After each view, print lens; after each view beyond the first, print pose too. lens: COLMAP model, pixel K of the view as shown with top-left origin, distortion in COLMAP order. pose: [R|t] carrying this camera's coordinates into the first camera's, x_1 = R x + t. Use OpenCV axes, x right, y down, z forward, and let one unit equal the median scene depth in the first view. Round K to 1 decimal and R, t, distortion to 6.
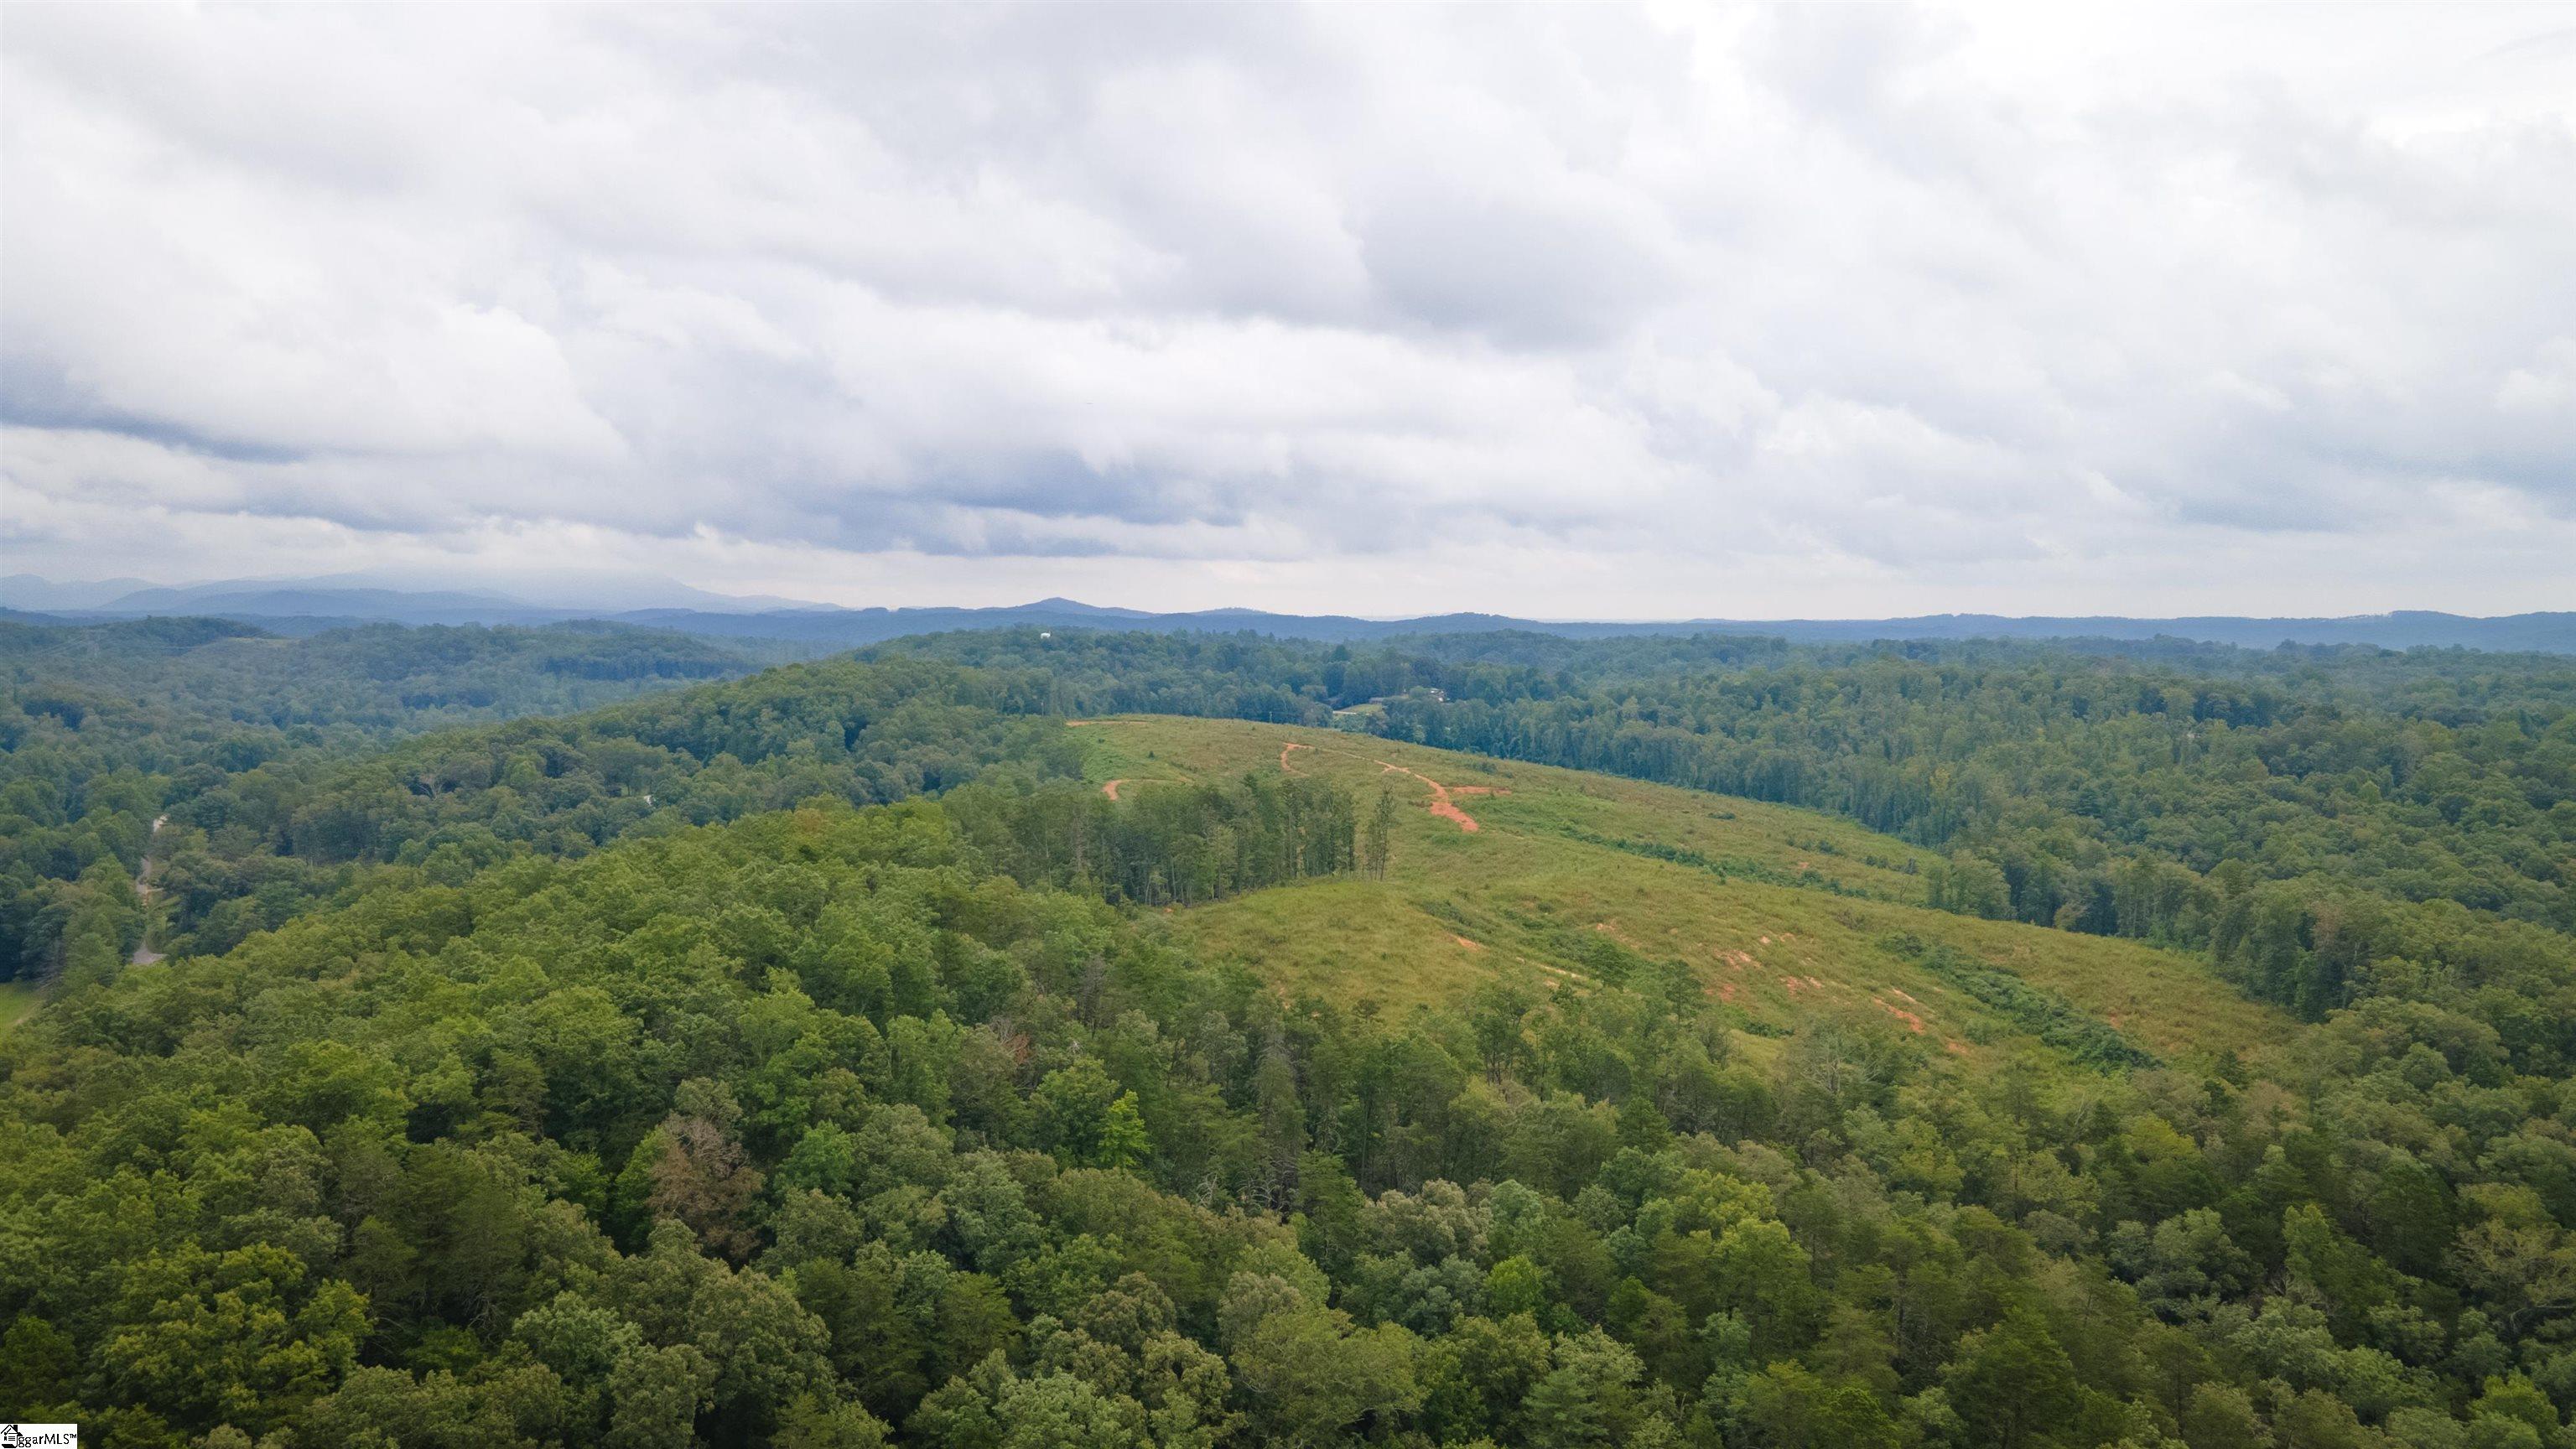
lens RADIAL K [[1887.2, 0, 1281.9], [0, 1887.2, 721.0], [0, 0, 1]] dist [0.004686, 0.039474]
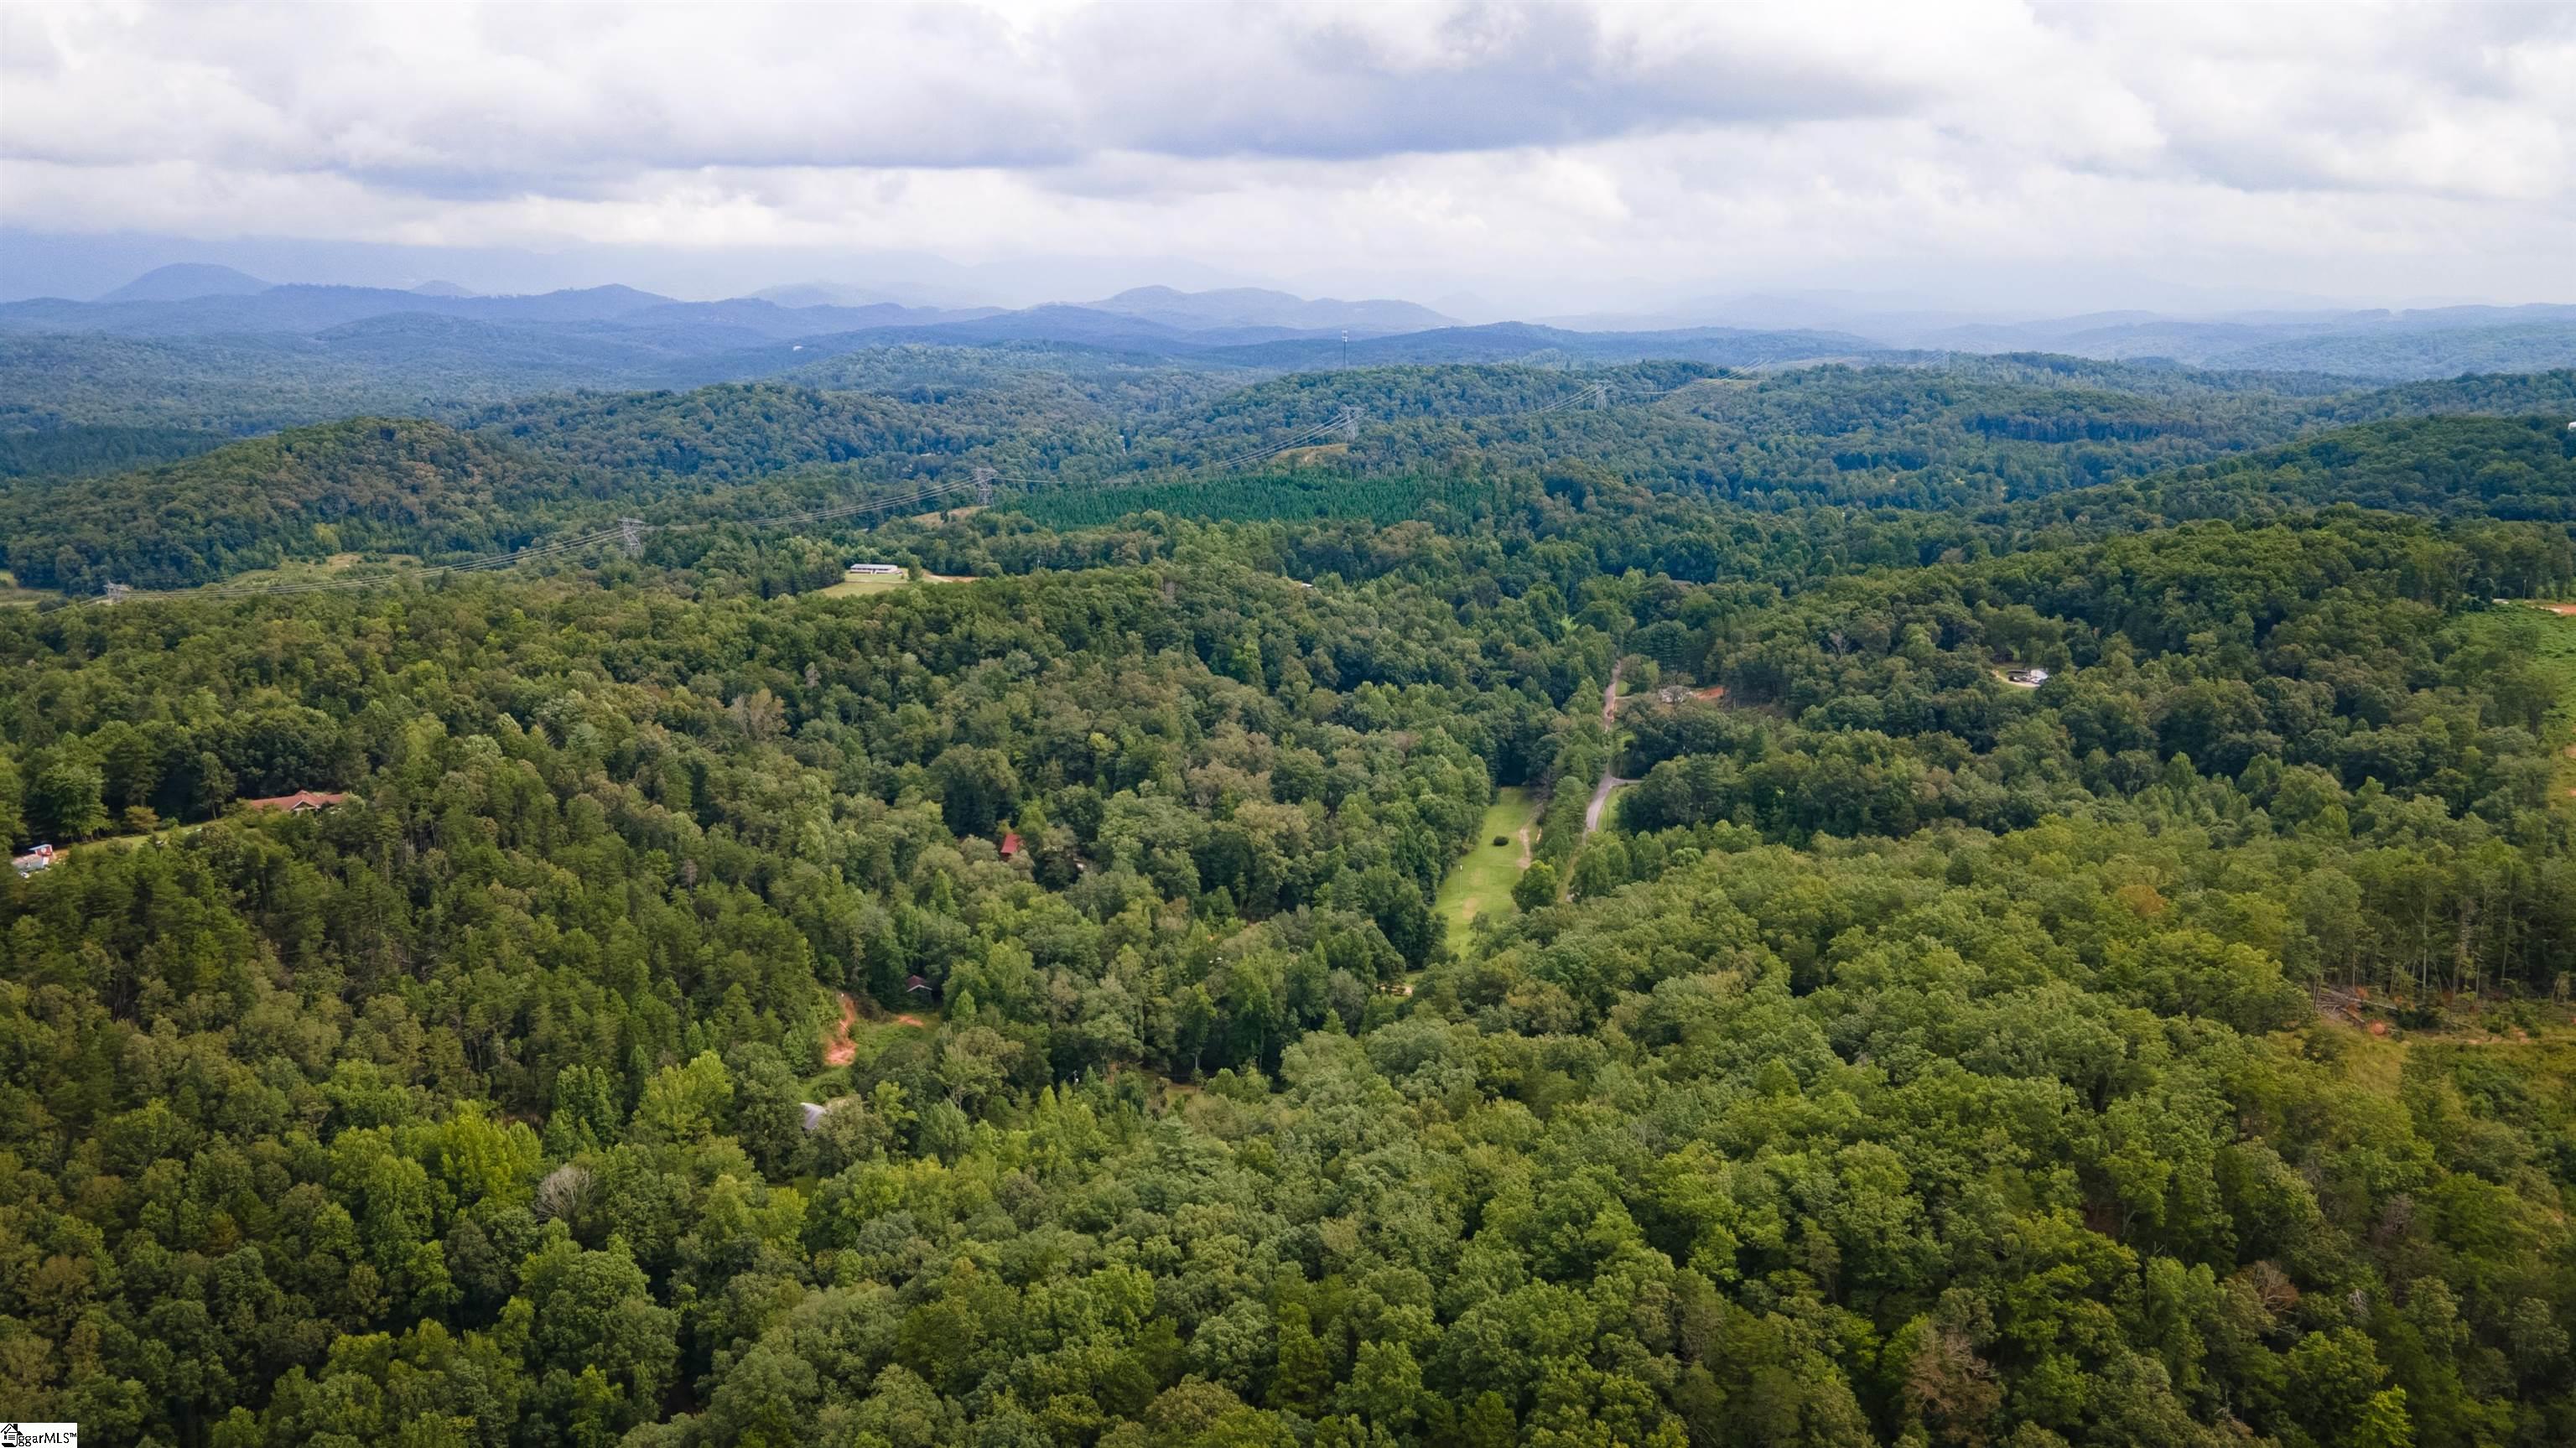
lens RADIAL K [[1887.0, 0, 1281.9], [0, 1887.0, 720.5], [0, 0, 1]] dist [0.004686, 0.039474]
pose [[0.748841, 0.146822, -0.646282, 0.036523], [-0.038163, 0.983087, 0.179117, -0.142951], [0.661650, -0.109466, 0.741780, -0.053992]]
